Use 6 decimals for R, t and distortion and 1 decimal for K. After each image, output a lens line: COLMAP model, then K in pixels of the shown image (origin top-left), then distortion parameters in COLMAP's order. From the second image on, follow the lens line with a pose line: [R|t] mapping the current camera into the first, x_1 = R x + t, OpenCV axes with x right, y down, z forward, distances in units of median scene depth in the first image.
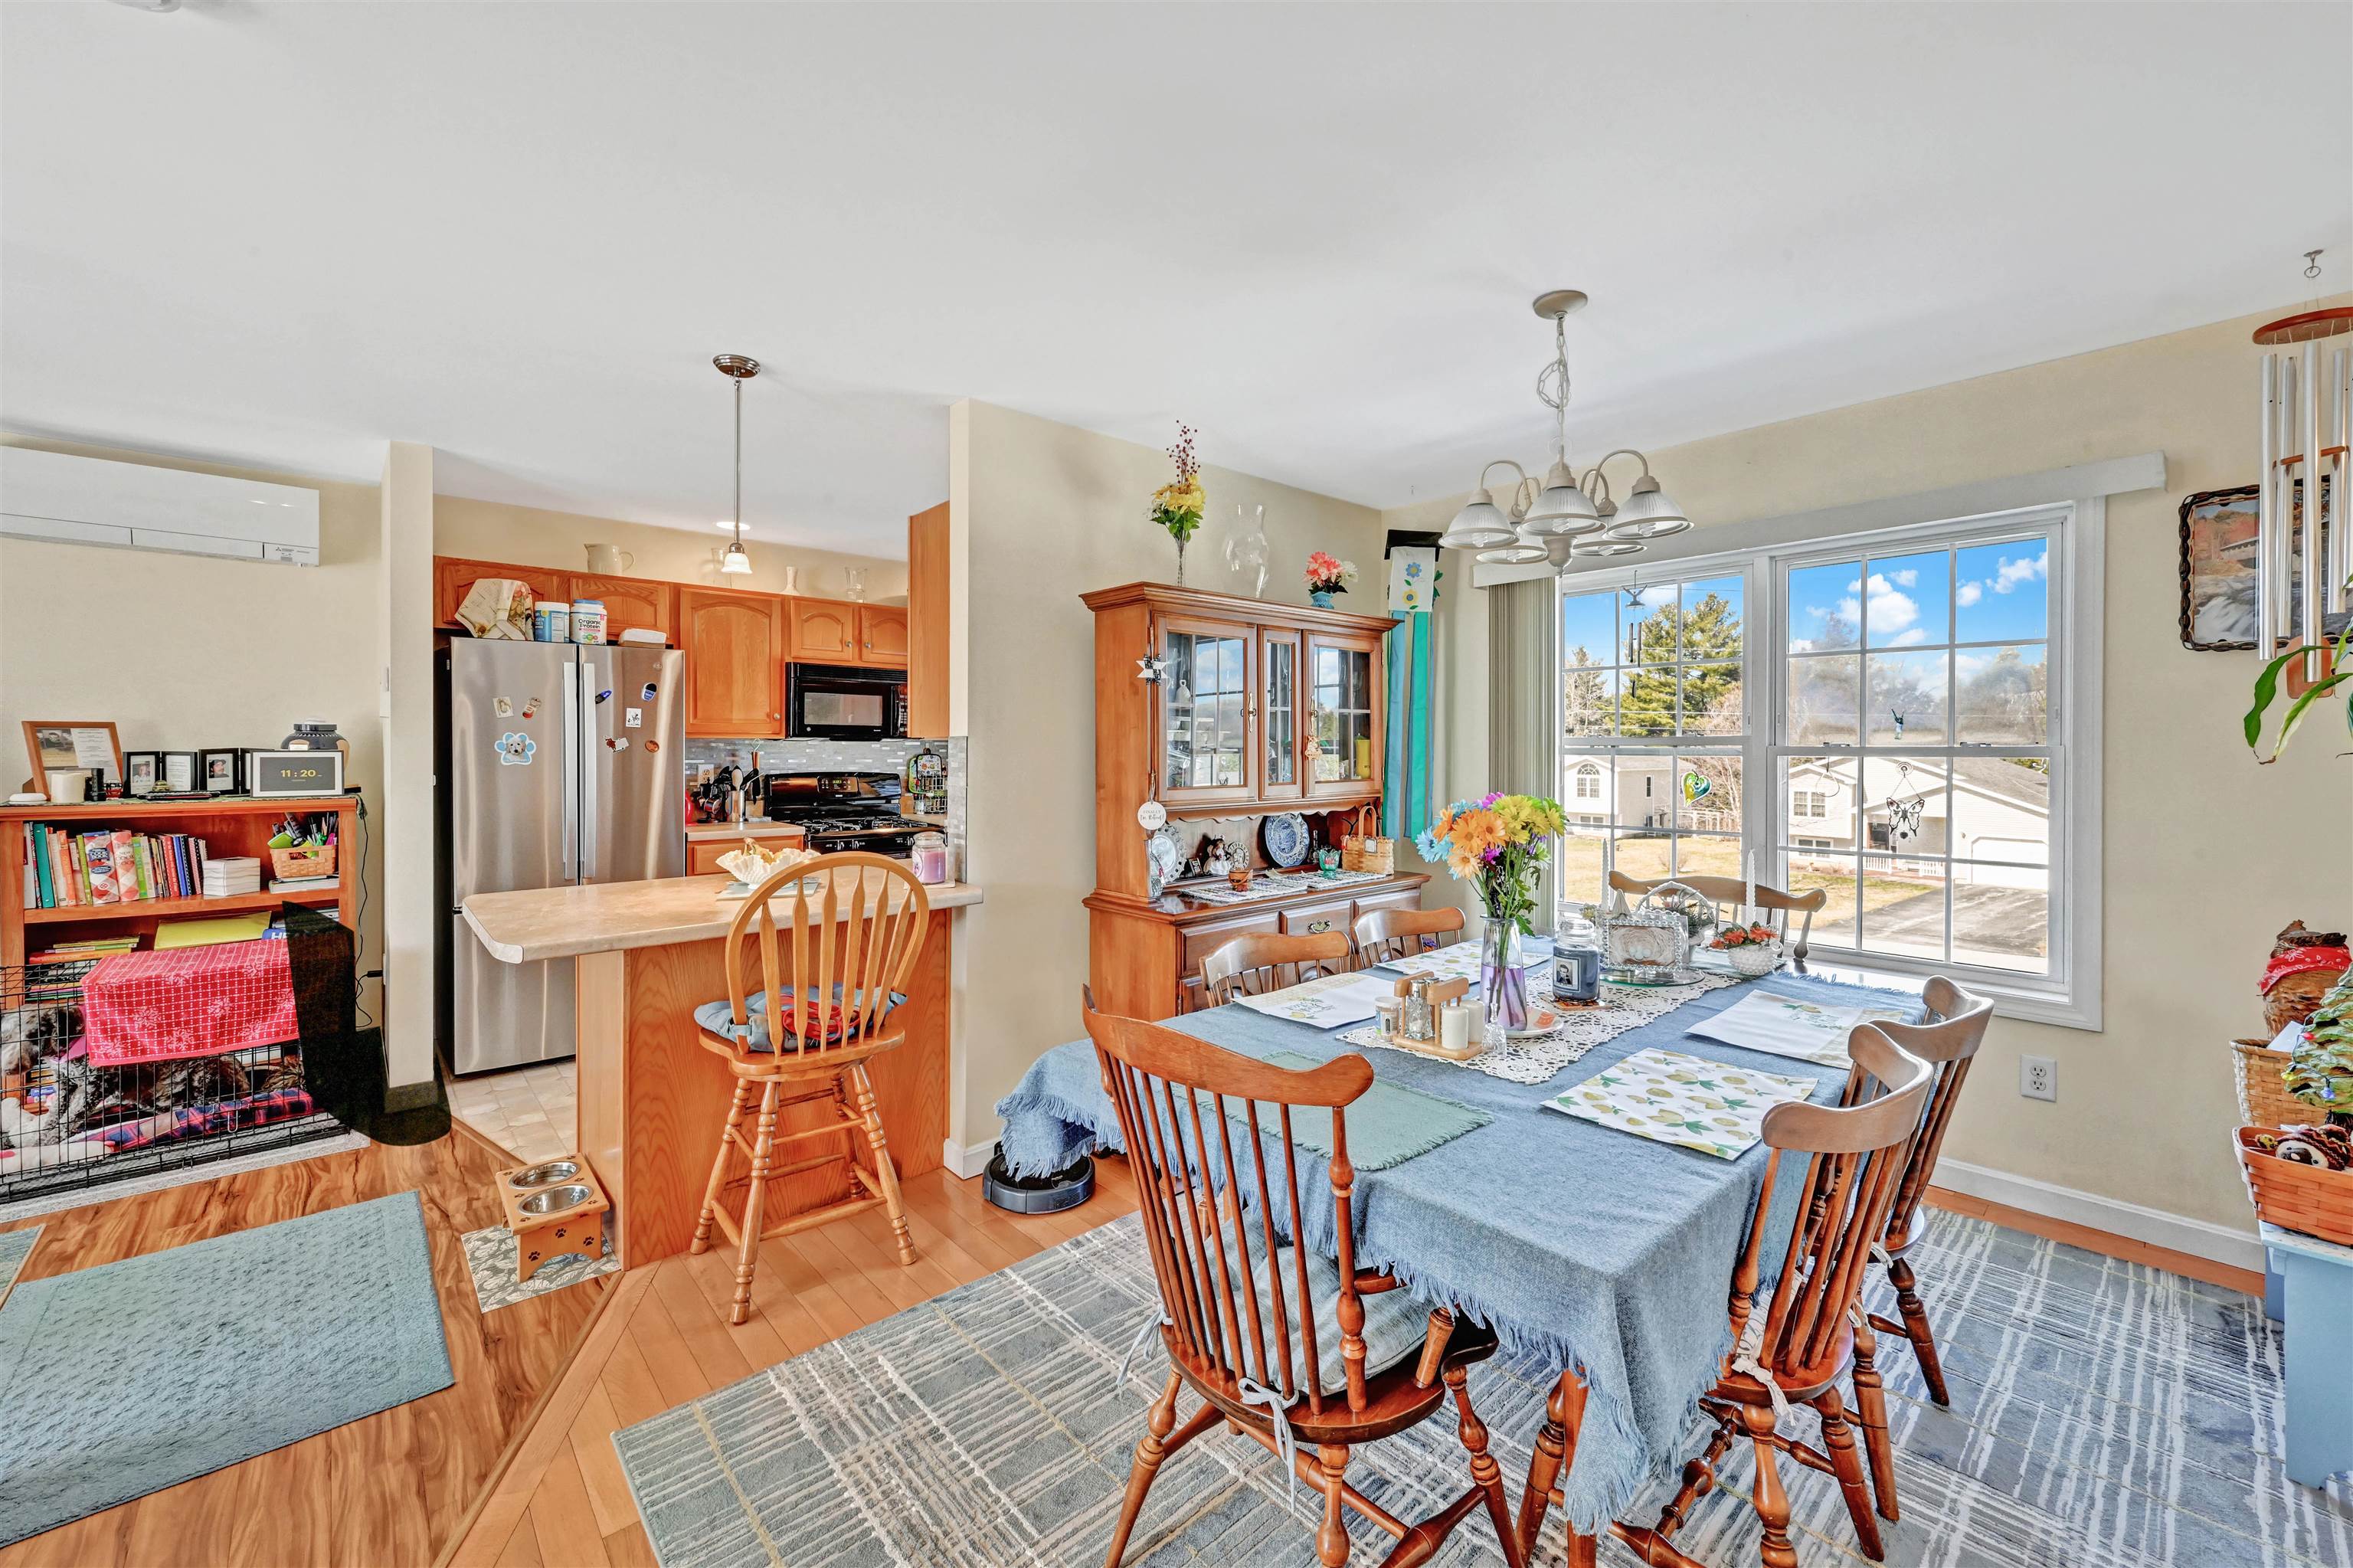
lens RADIAL K [[936.8, 0, 1182.2], [0, 936.8, 764.6], [0, 0, 1]] dist [0.000792, 0.000105]
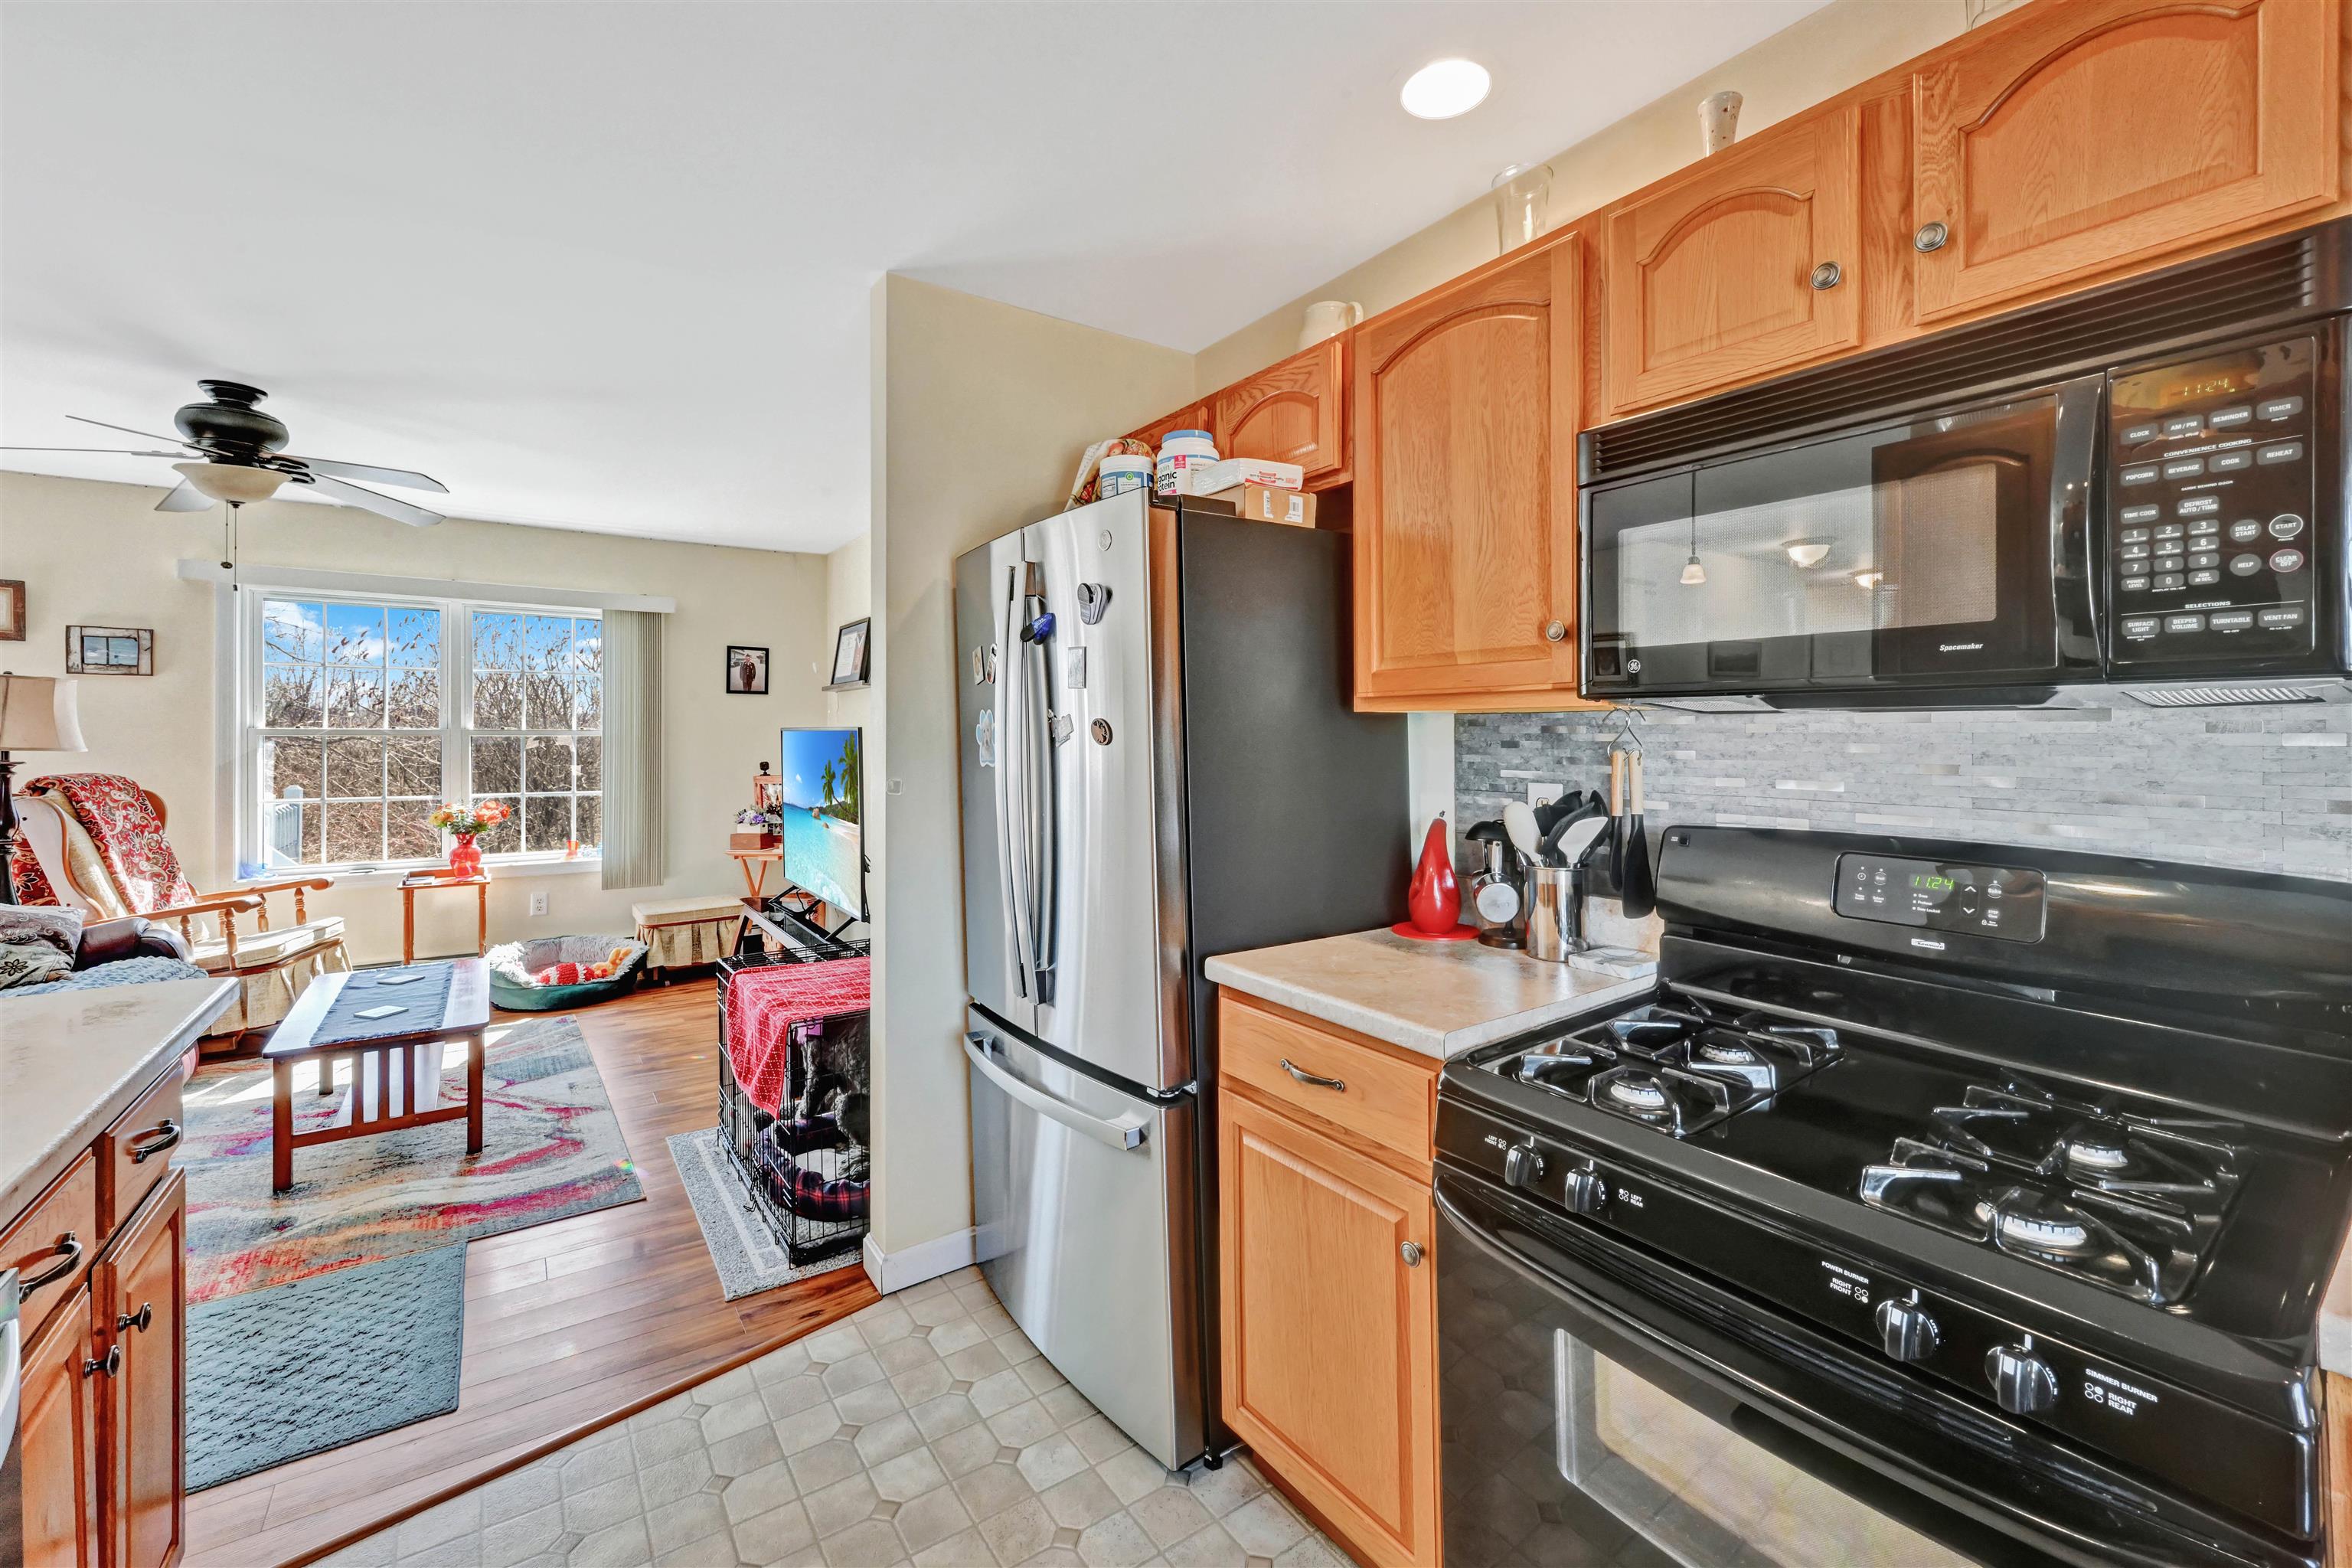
lens RADIAL K [[960.0, 0, 1195.8], [0, 960.0, 747.9], [0, 0, 1]] dist [0.000052, 0.000074]
pose [[-0.102833, 0.006888, -0.994675, -0.182826], [-0.021189, 0.999734, 0.009113, -0.021552], [0.994473, 0.022013, -0.102659, 1.481588]]
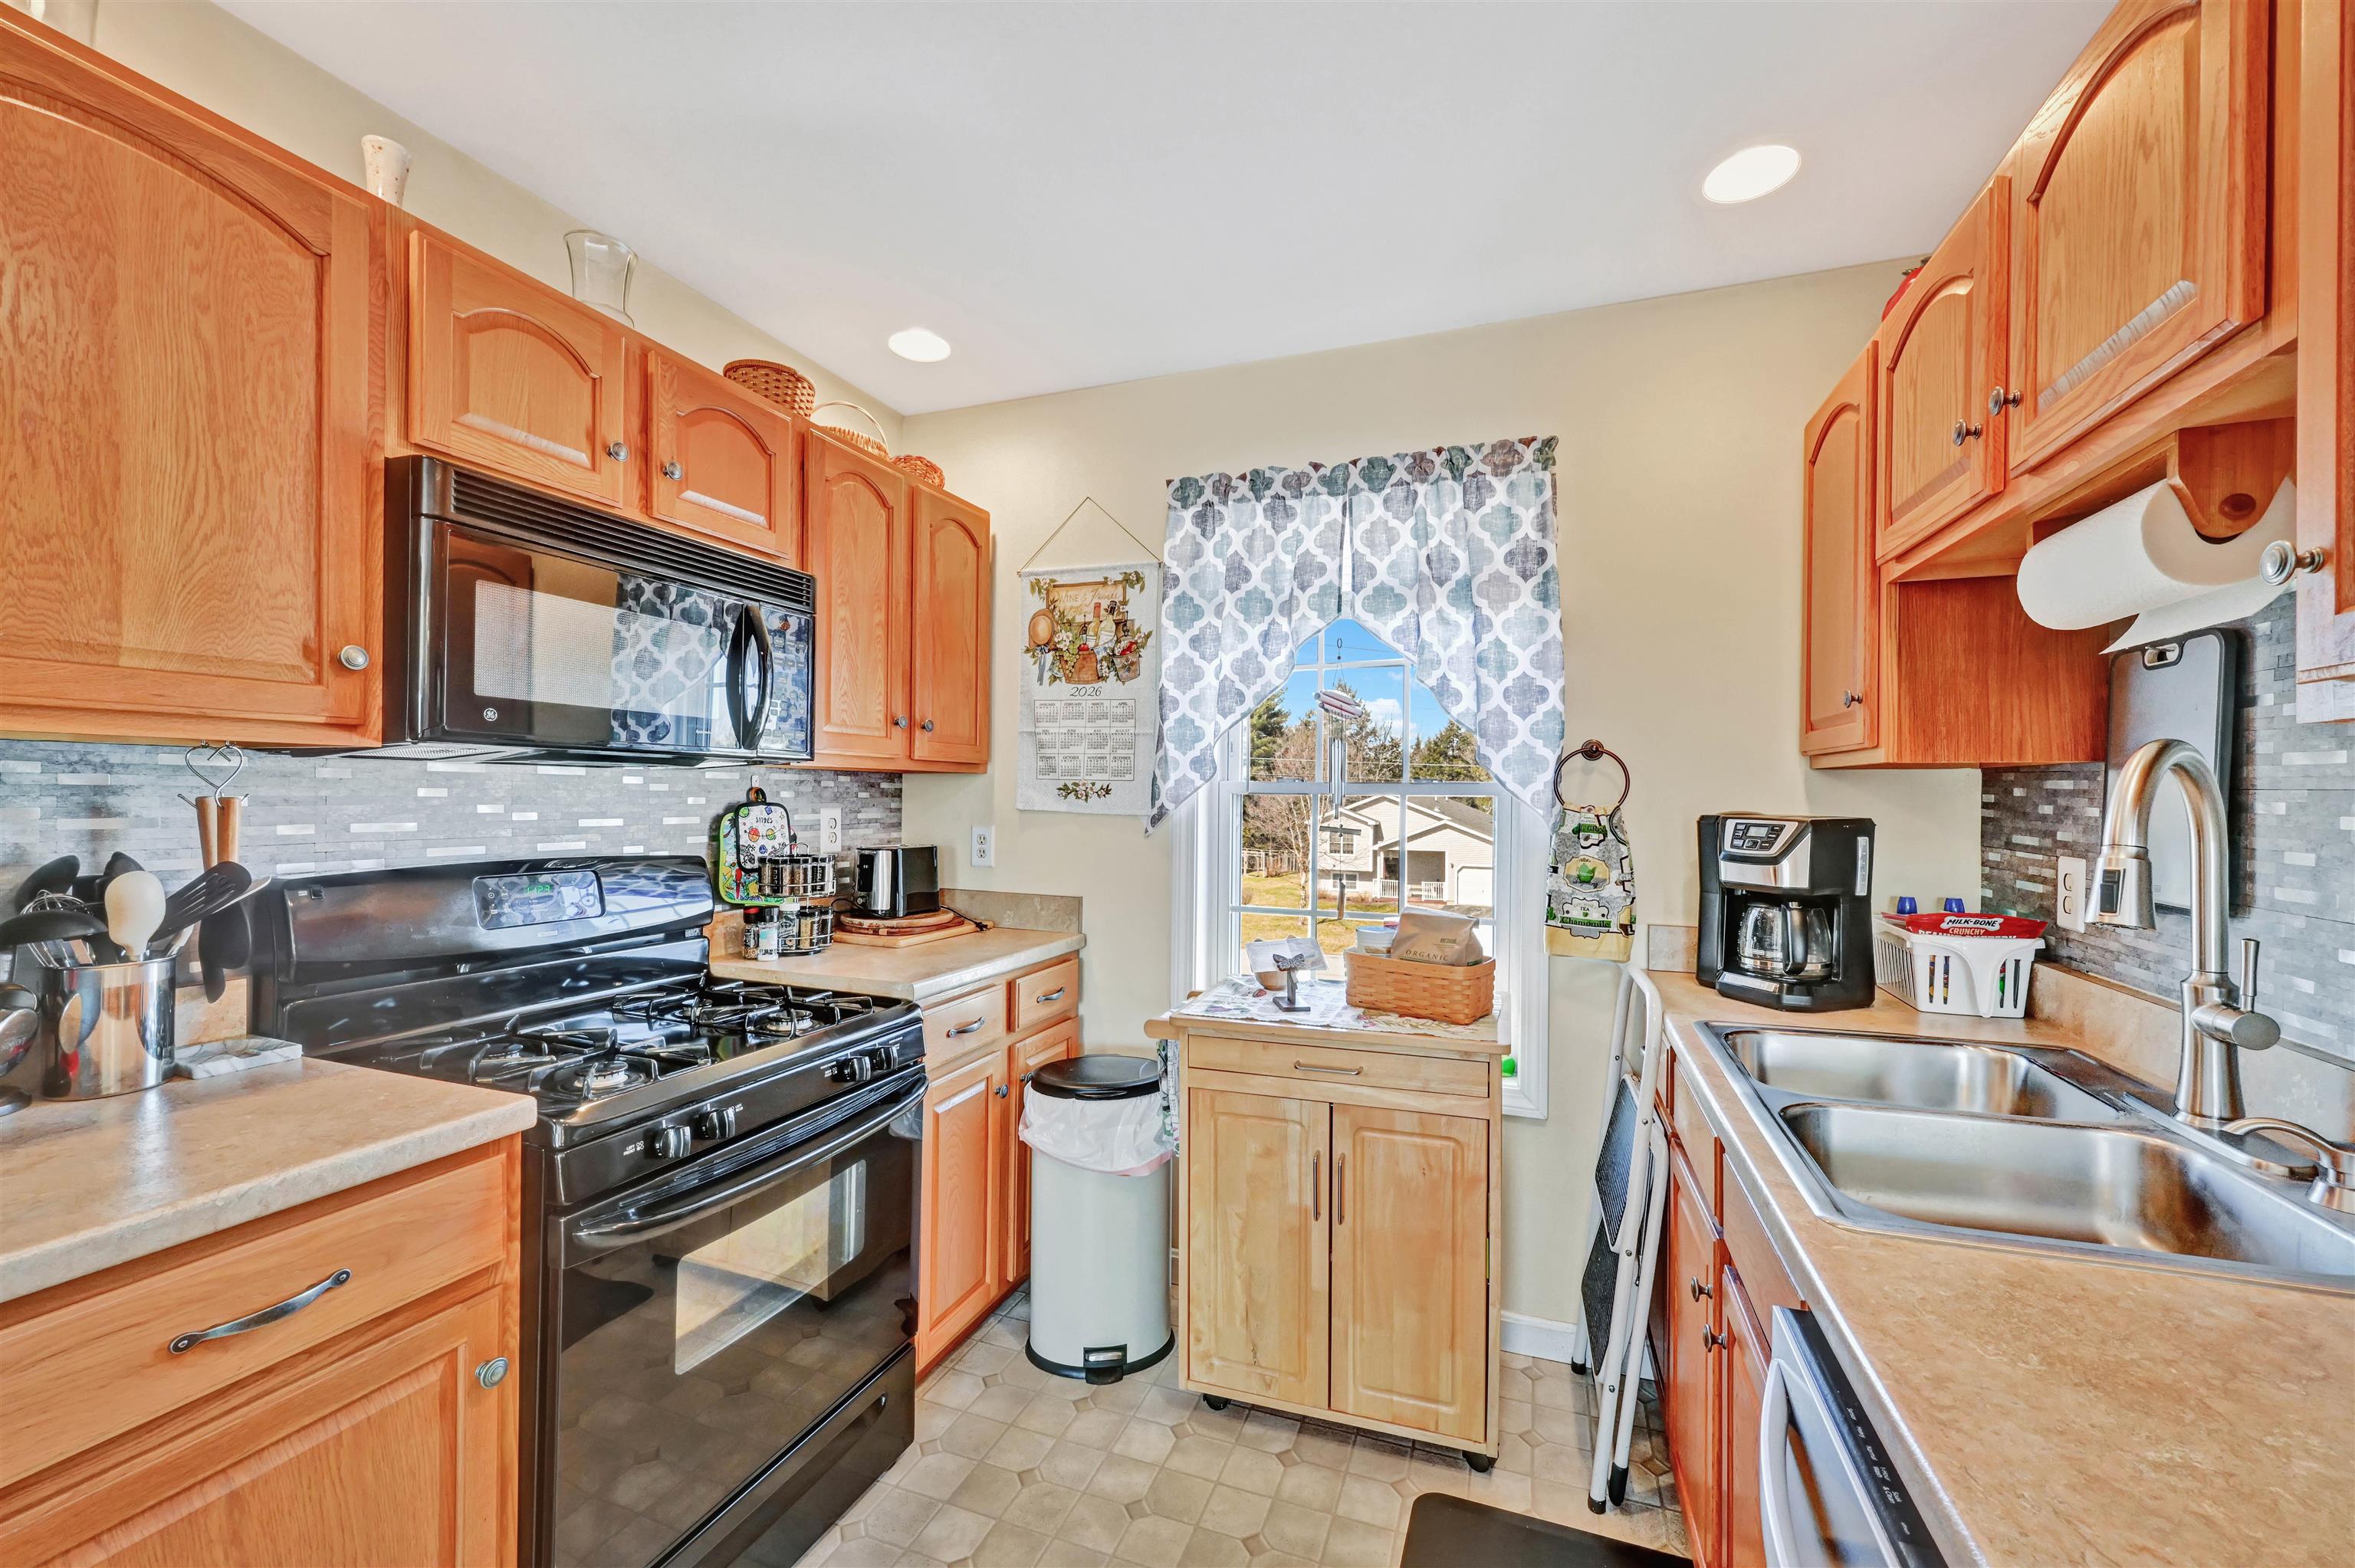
lens RADIAL K [[937.8, 0, 1190.0], [0, 937.8, 800.9], [0, 0, 1]] dist [-0.002603, -0.000284]
pose [[0.882797, -0.001974, 0.469751, -0.561368], [0.006742, 0.999941, -0.008468, -0.011676], [-0.469706, 0.010643, 0.882758, 1.078663]]
